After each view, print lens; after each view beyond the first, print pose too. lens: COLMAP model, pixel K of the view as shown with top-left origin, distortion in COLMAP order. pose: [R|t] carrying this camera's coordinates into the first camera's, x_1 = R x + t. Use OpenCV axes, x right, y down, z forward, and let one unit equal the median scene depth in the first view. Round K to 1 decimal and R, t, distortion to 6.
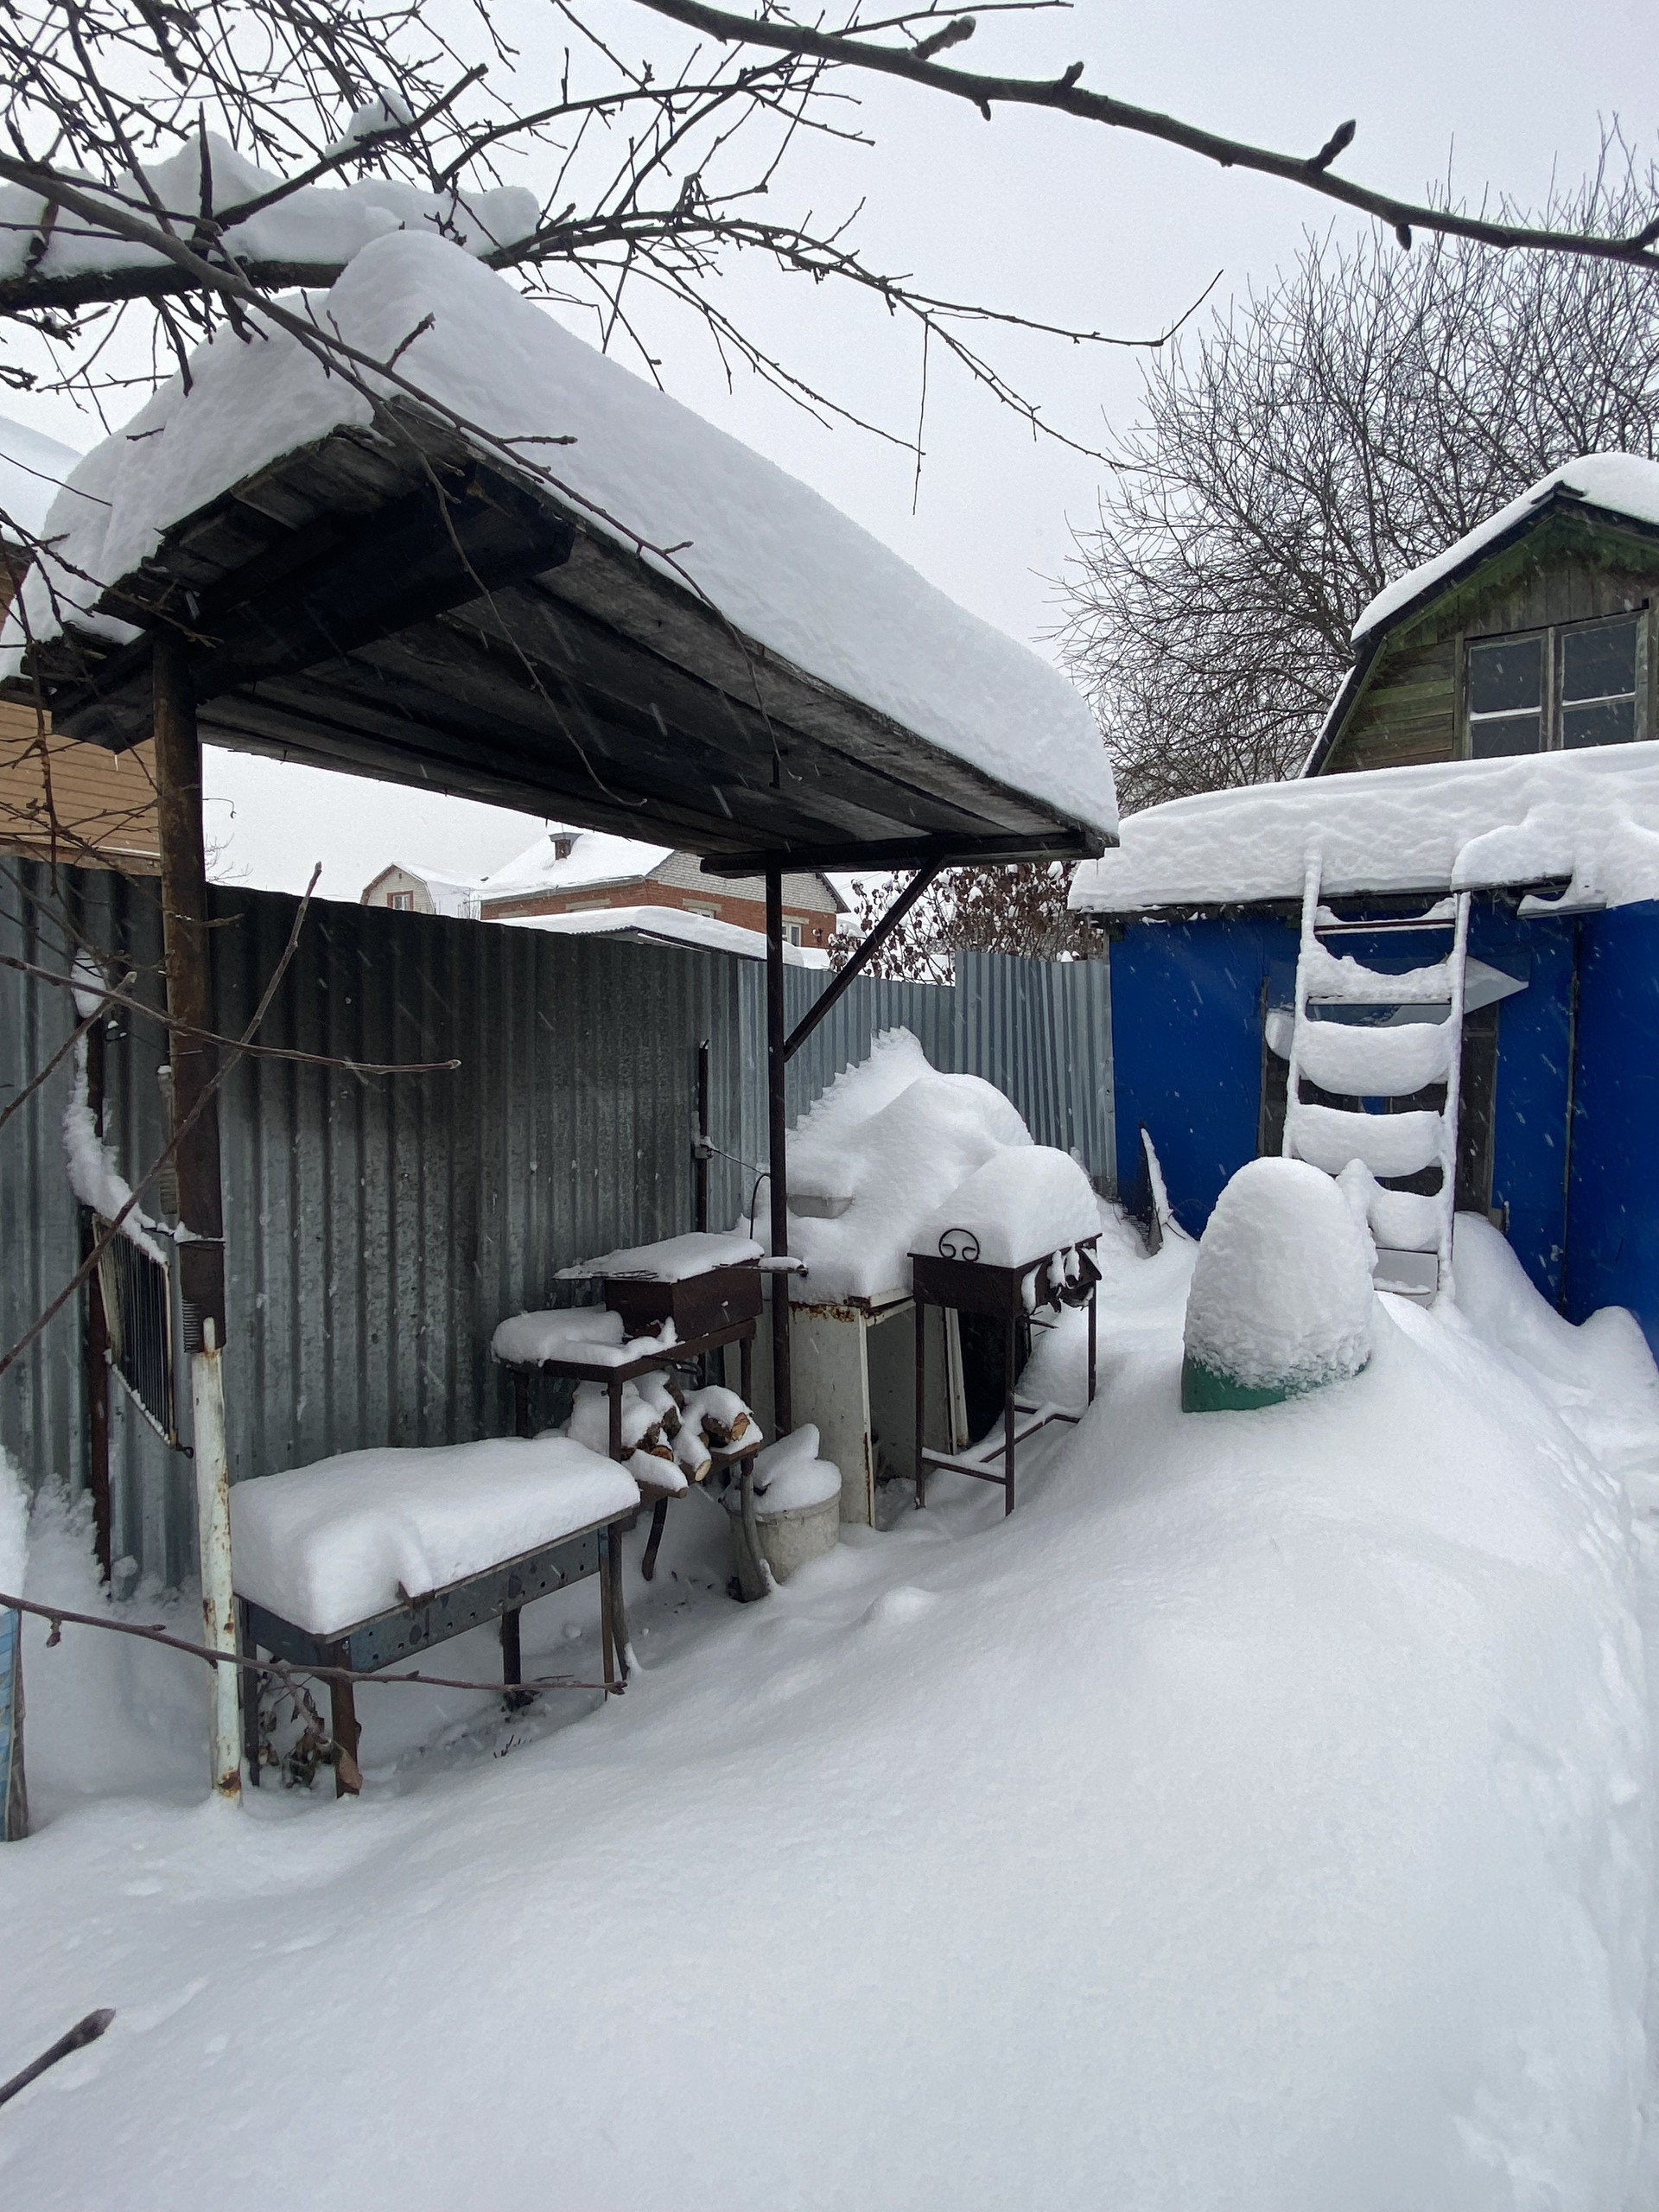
lens RADIAL K [[1093.4, 0, 847.1], [0, 1093.4, 1109.0], [0, 0, 1]] dist [0.012949, -0.004718]
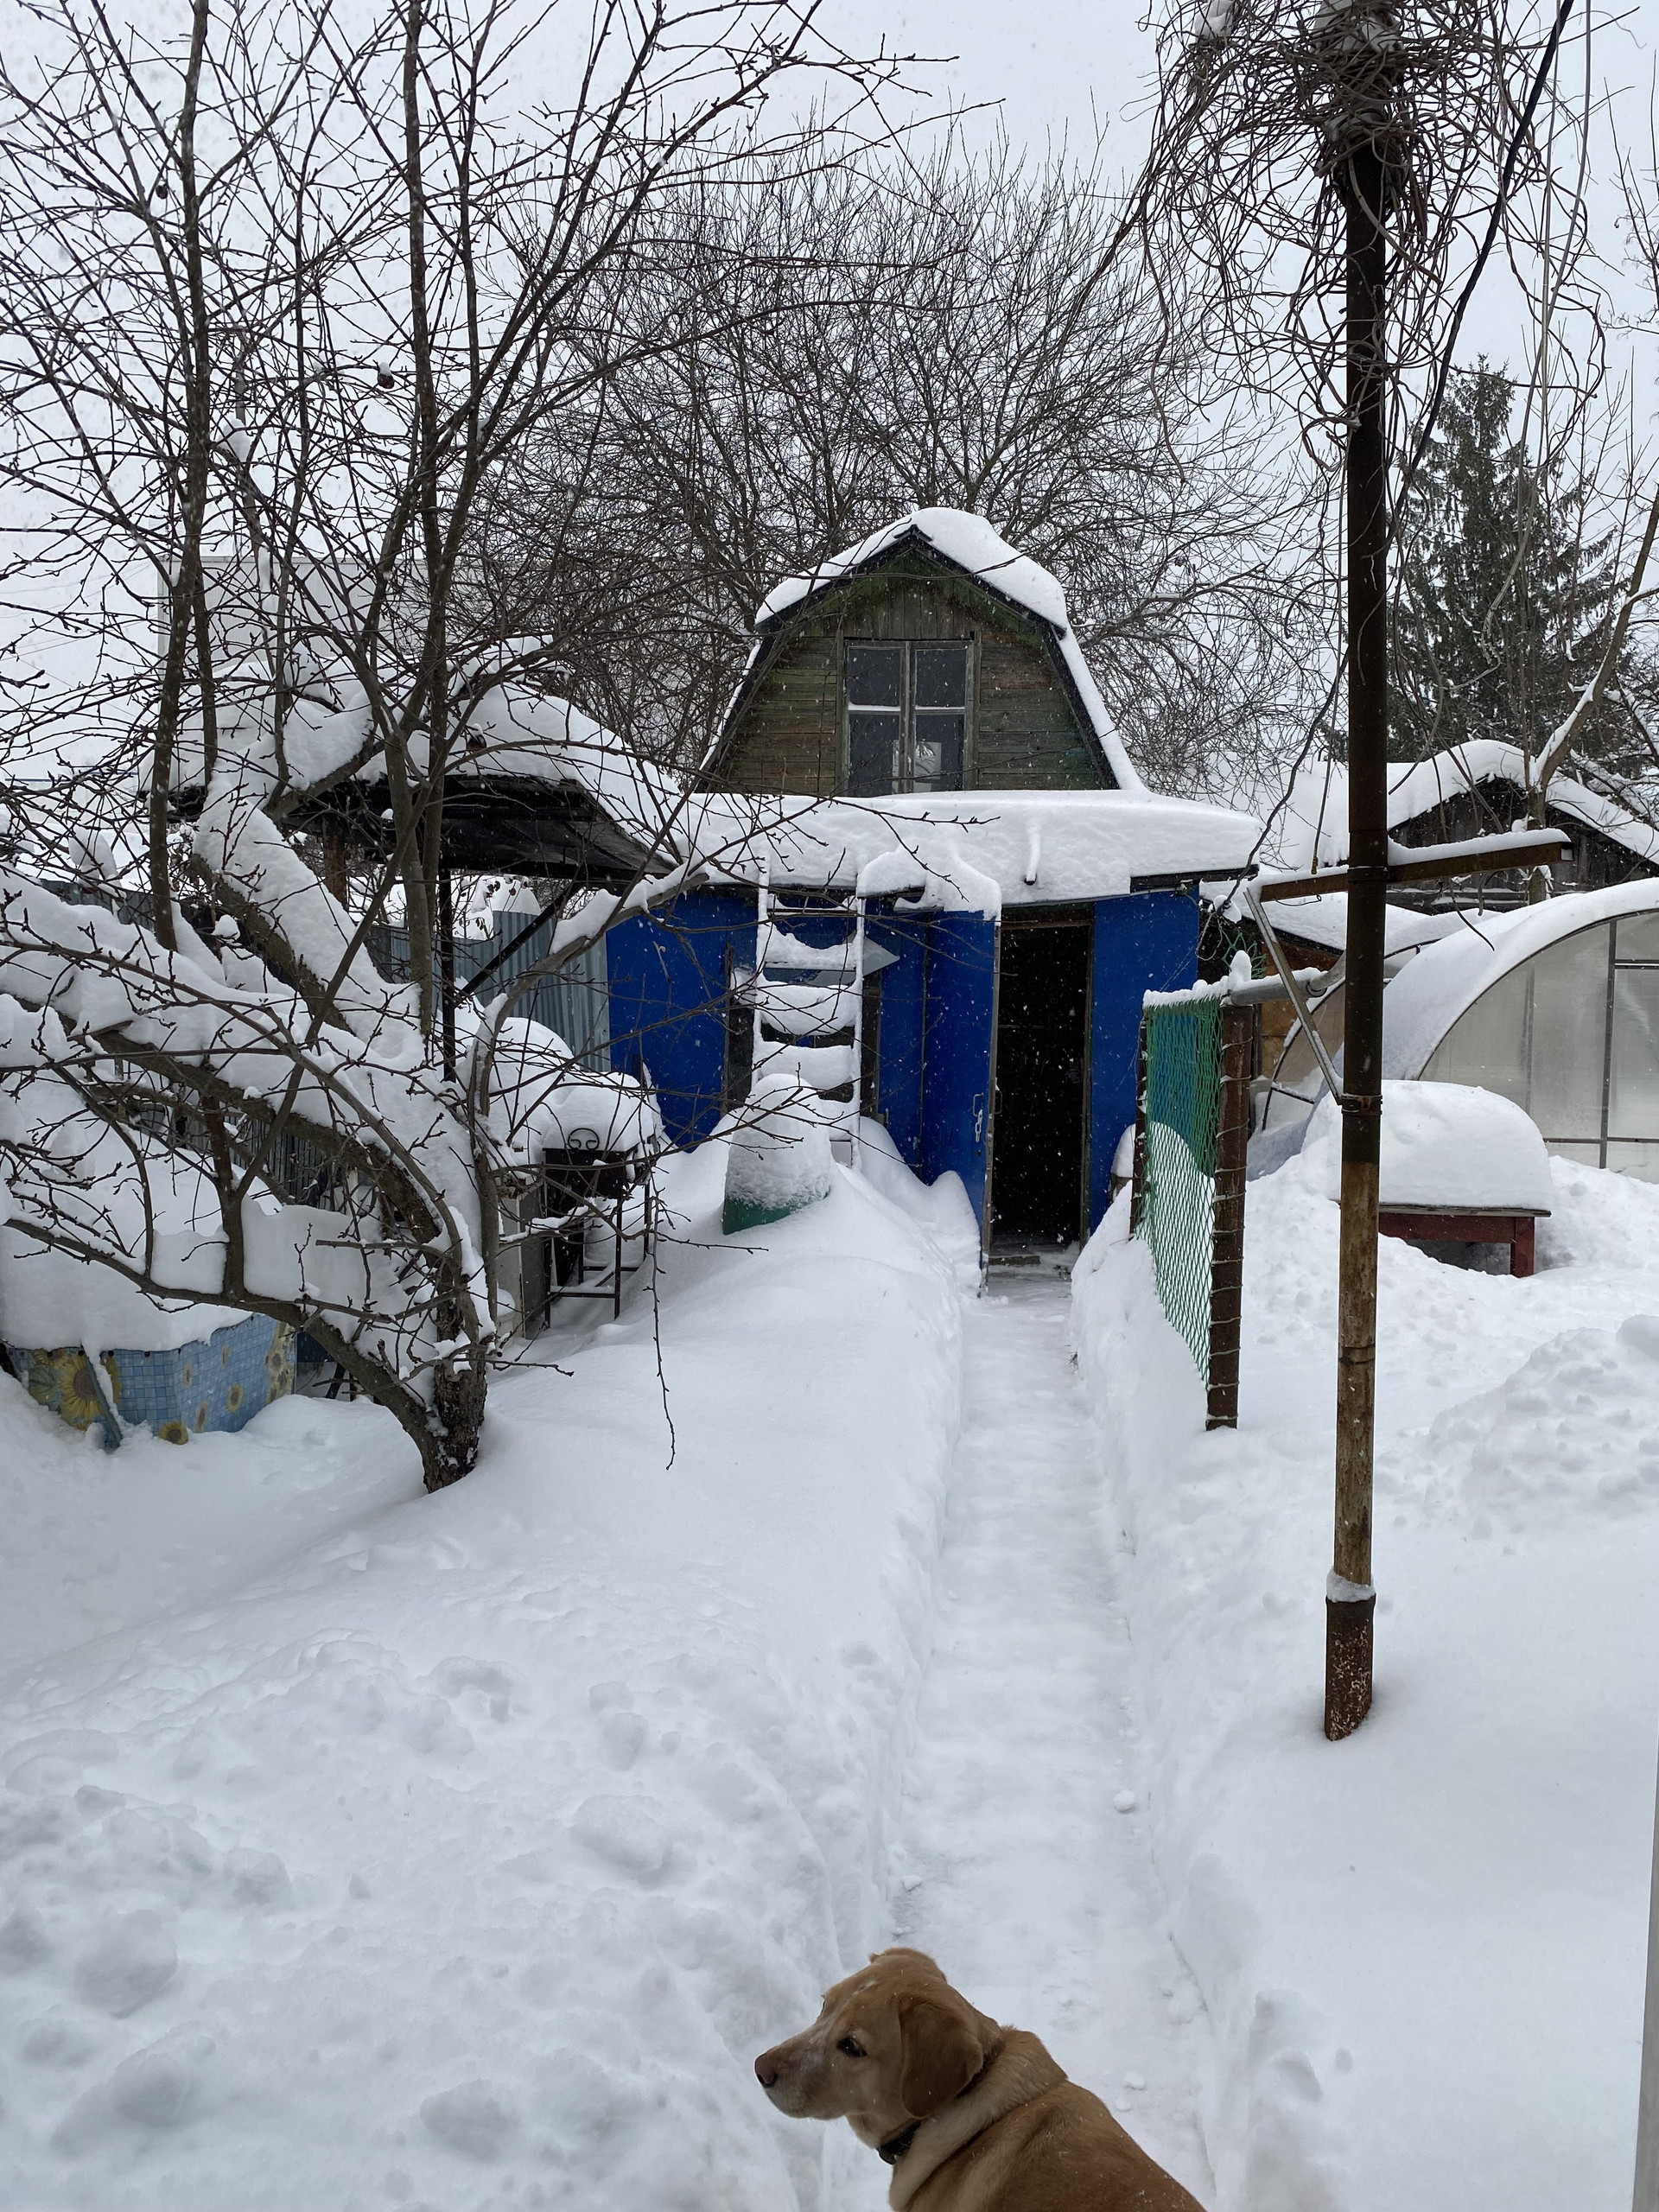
lens RADIAL K [[1676.5, 0, 828.3], [0, 1676.5, 1107.8], [0, 0, 1]] dist [-0.006608, -0.004255]
pose [[0.862369, -0.027743, 0.505520, -0.605752], [0.008144, 0.999128, 0.040939, -0.006396], [-0.506215, -0.031188, 0.861843, -0.895214]]
